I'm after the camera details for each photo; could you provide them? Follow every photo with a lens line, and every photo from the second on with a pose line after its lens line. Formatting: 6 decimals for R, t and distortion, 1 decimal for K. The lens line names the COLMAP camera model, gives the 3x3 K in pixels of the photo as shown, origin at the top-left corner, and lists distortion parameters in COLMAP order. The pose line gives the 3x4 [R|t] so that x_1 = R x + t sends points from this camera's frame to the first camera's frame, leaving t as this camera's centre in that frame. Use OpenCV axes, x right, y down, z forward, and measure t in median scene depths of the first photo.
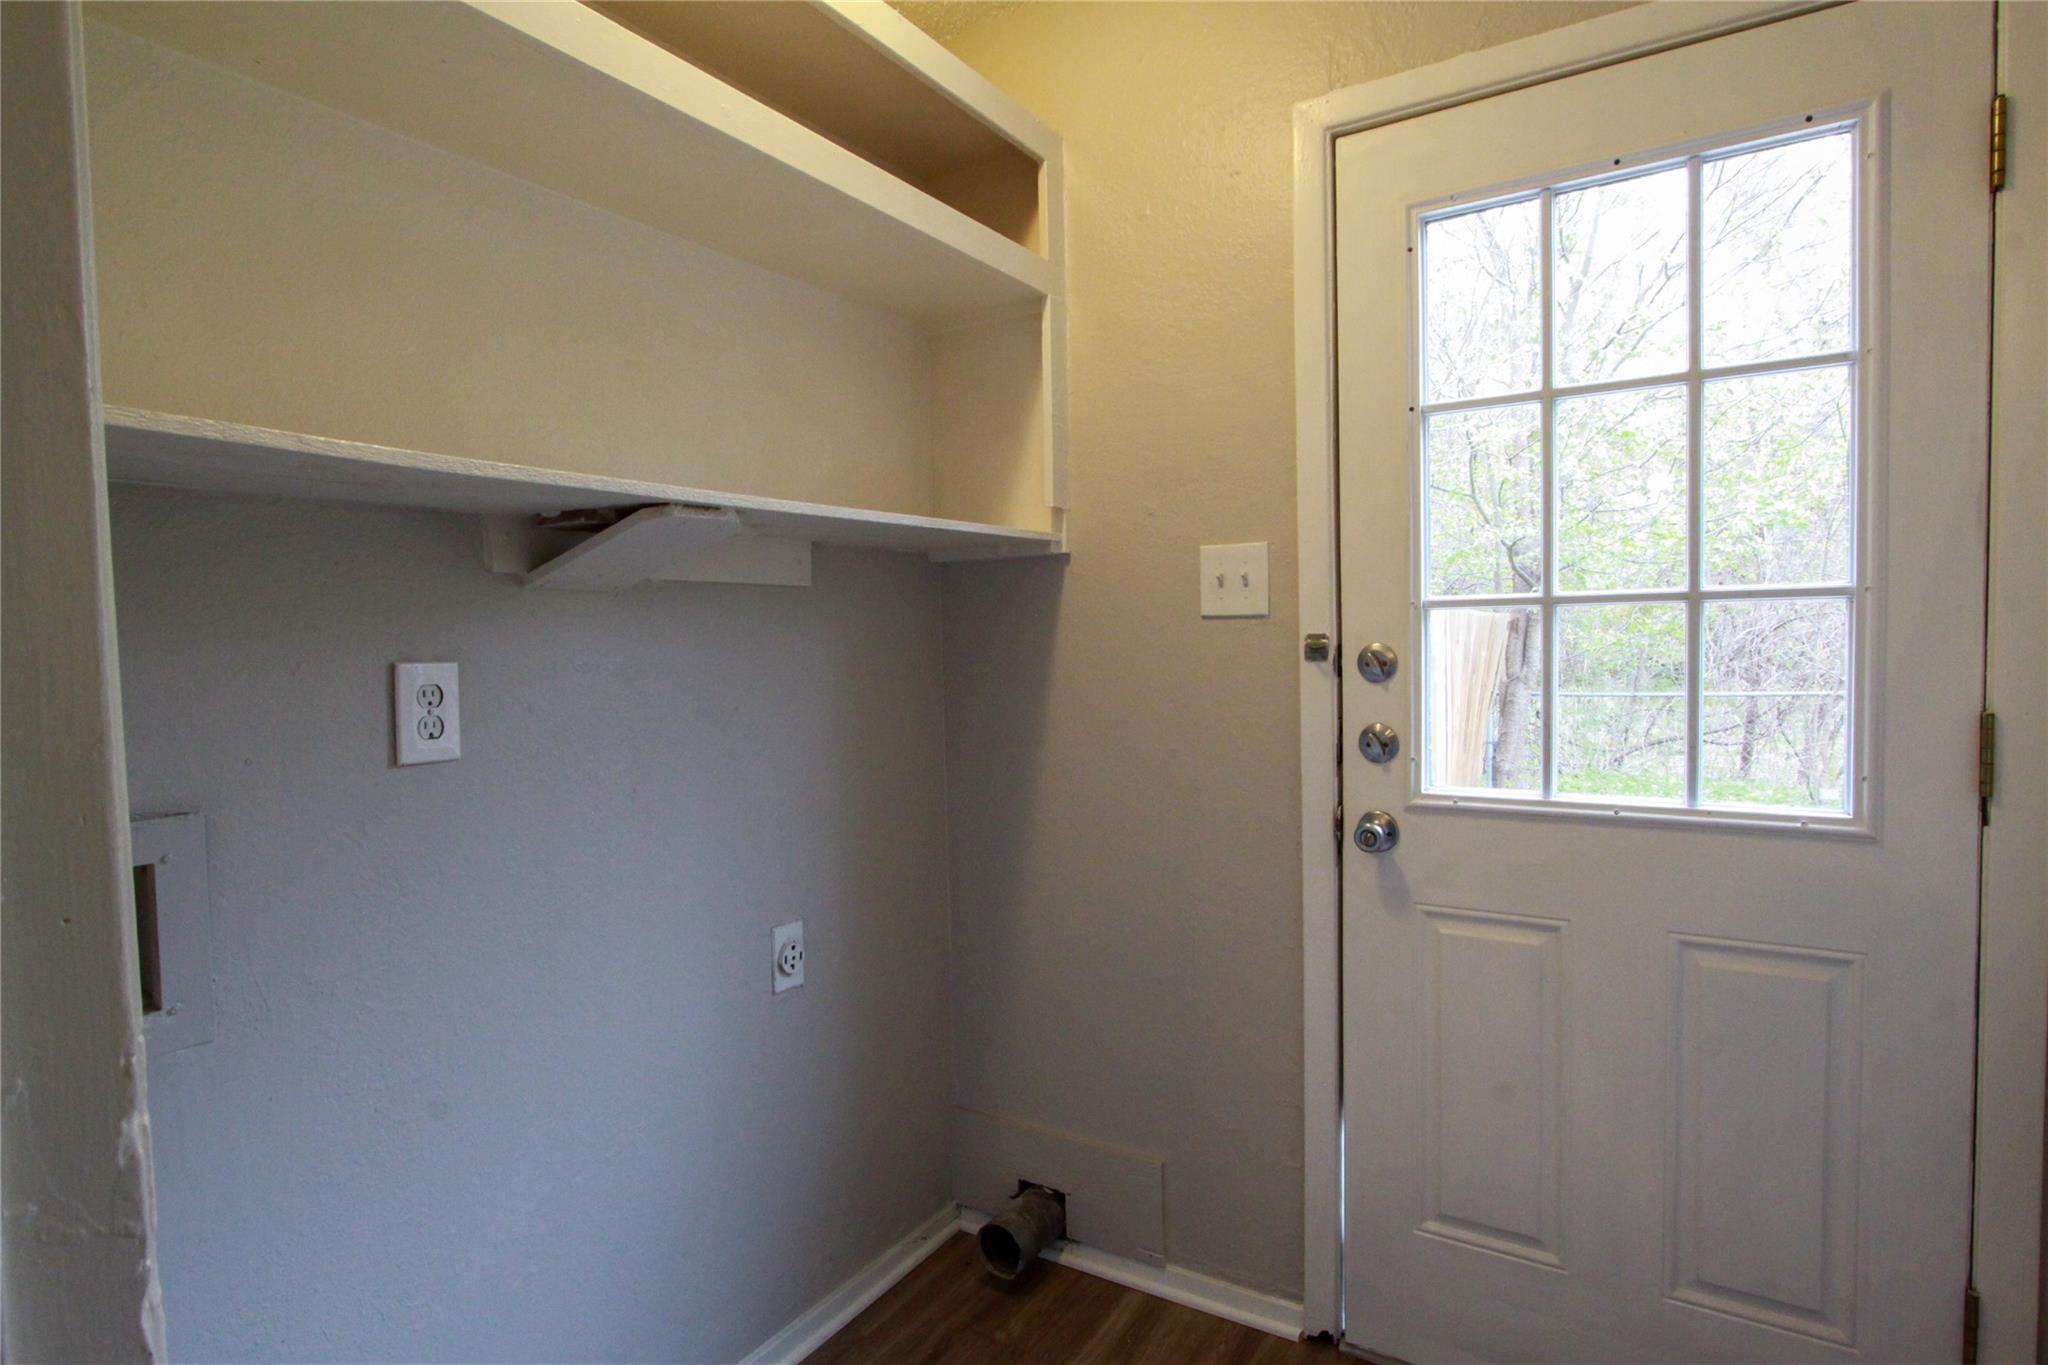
lens RADIAL K [[1055.6, 0, 1024.0], [0, 1055.6, 682.5], [0, 0, 1]] dist [-0.017871, 0.000853]
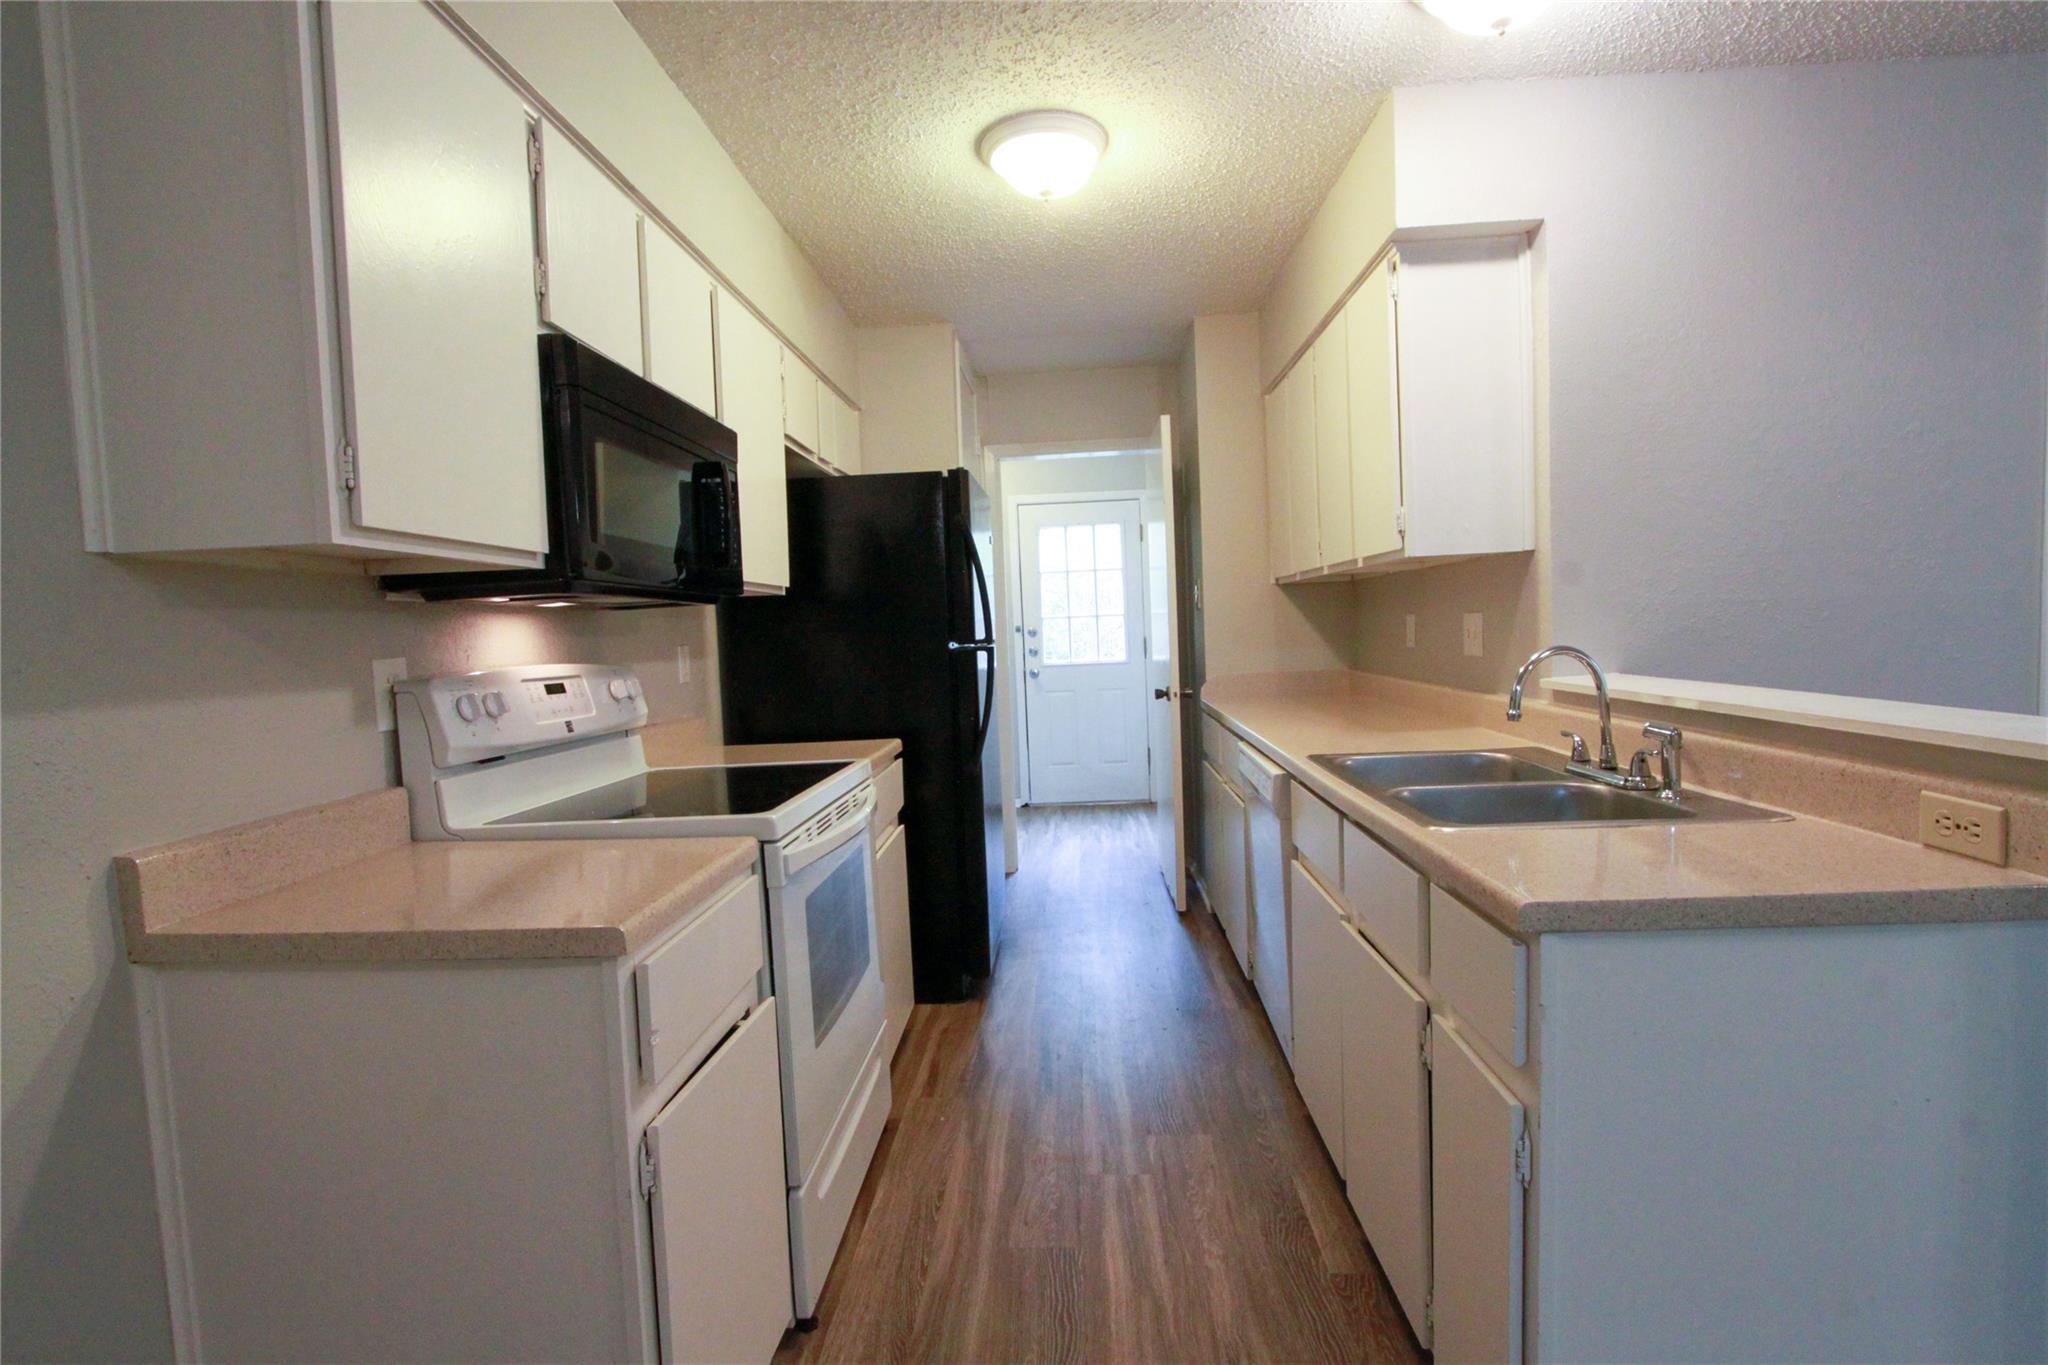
lens RADIAL K [[945.4, 0, 1025.9], [0, 945.4, 683.5], [0, 0, 1]] dist [-0.016539, 0.001430]
pose [[0.868533, -0.046107, 0.493483, -1.521418], [0.047144, 0.998834, 0.010350, 0.141030], [-0.493385, 0.014276, 0.869694, -2.205622]]
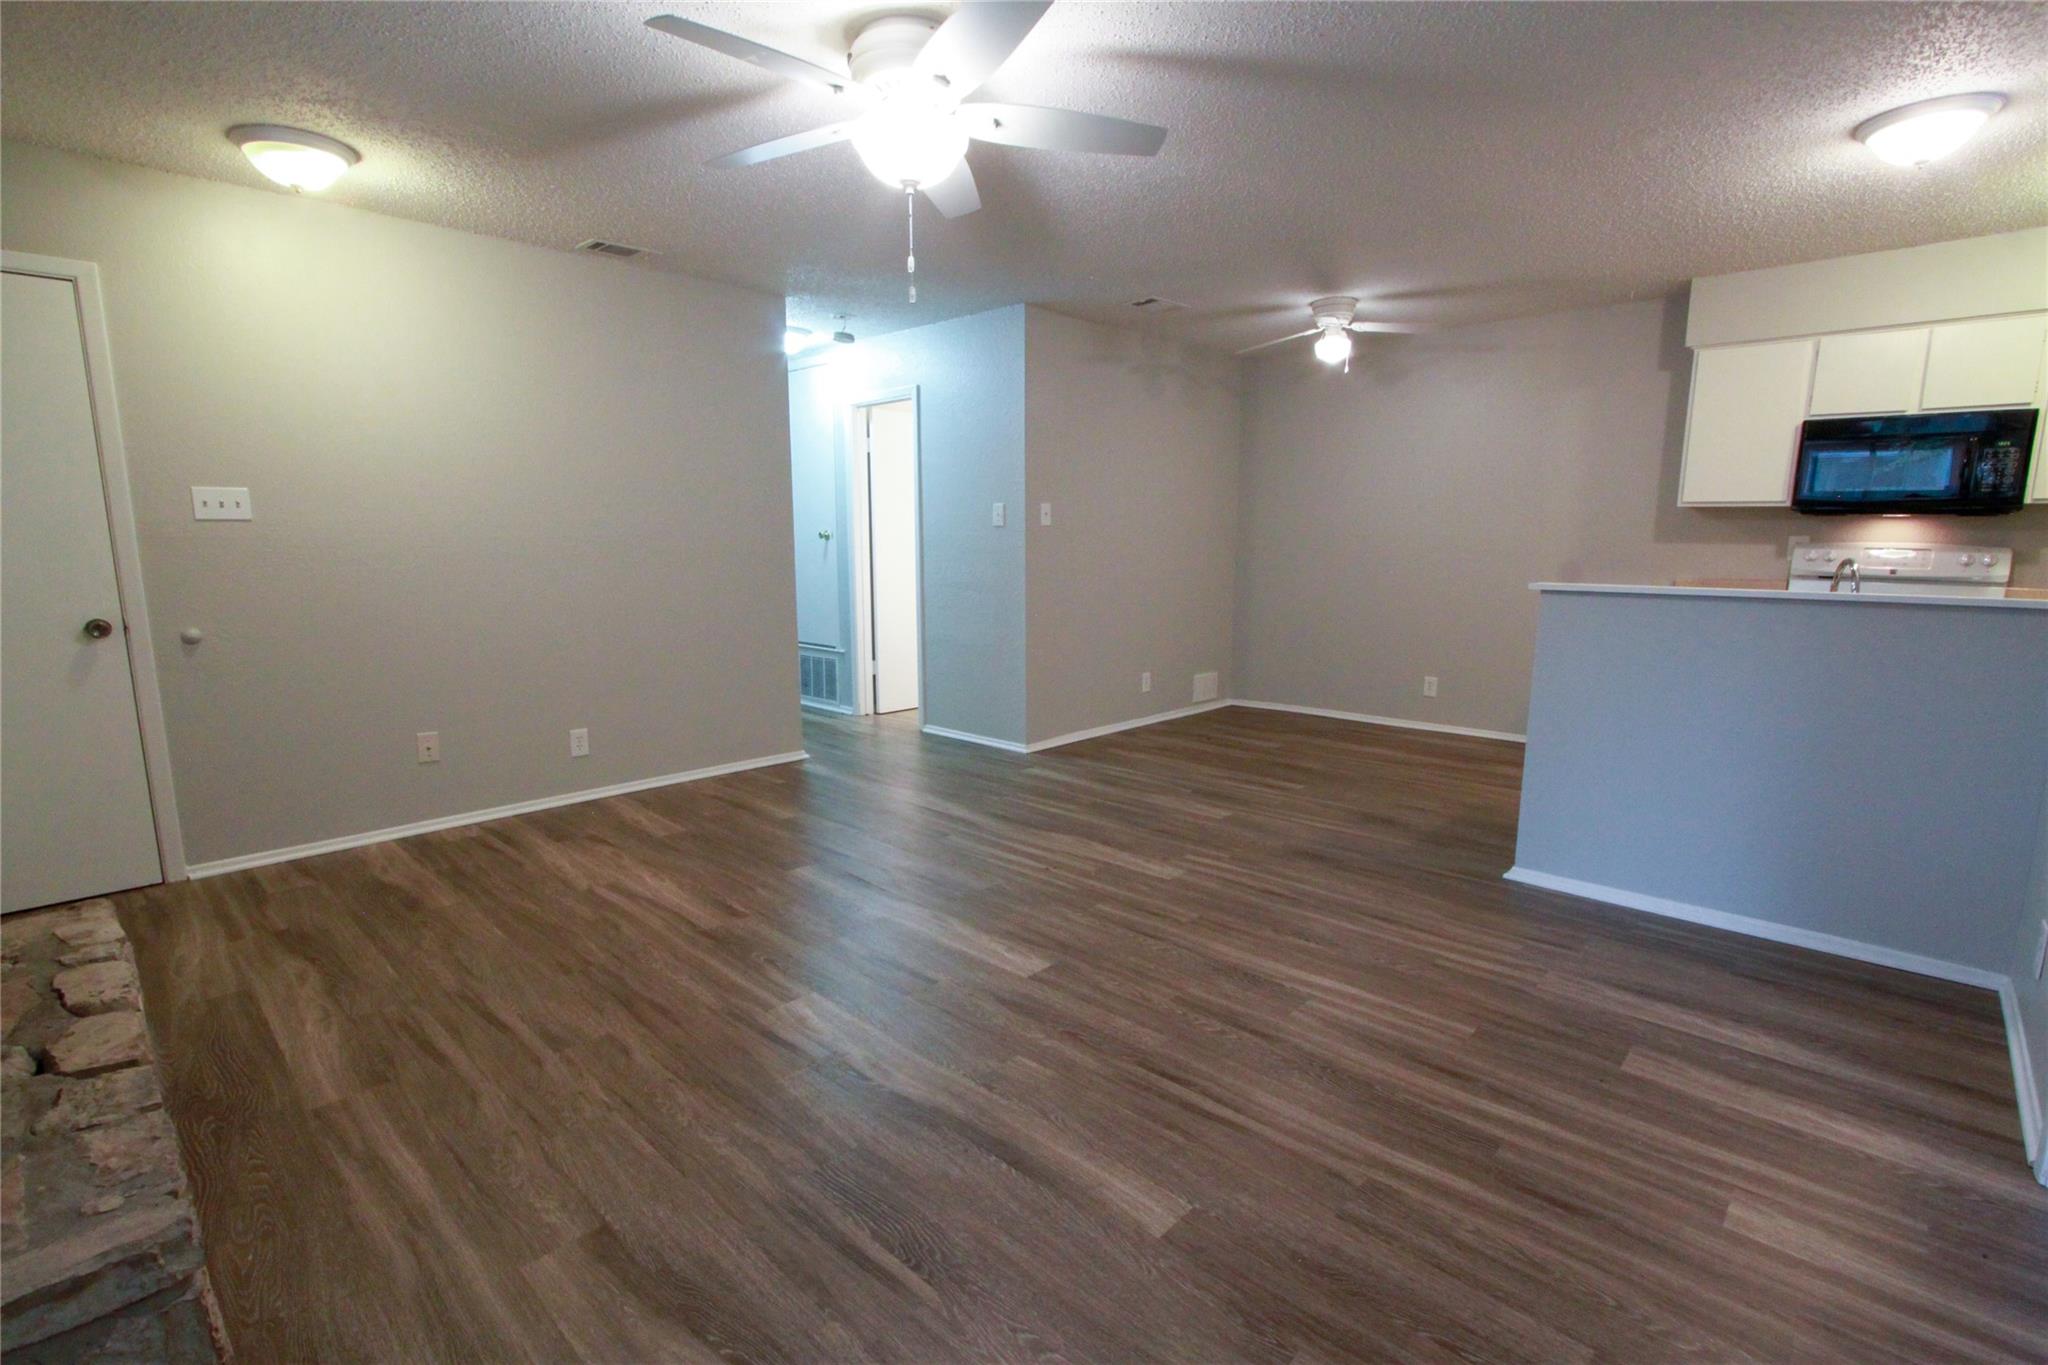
lens RADIAL K [[941.5, 0, 1026.1], [0, 941.5, 693.1], [0, 0, 1]] dist [-0.016226, 0.001360]
pose [[-0.184826, 0.183552, -0.965478, 1.413620], [-0.042243, 0.980012, 0.194402, 0.112849], [0.981863, 0.076715, -0.173377, -2.749943]]
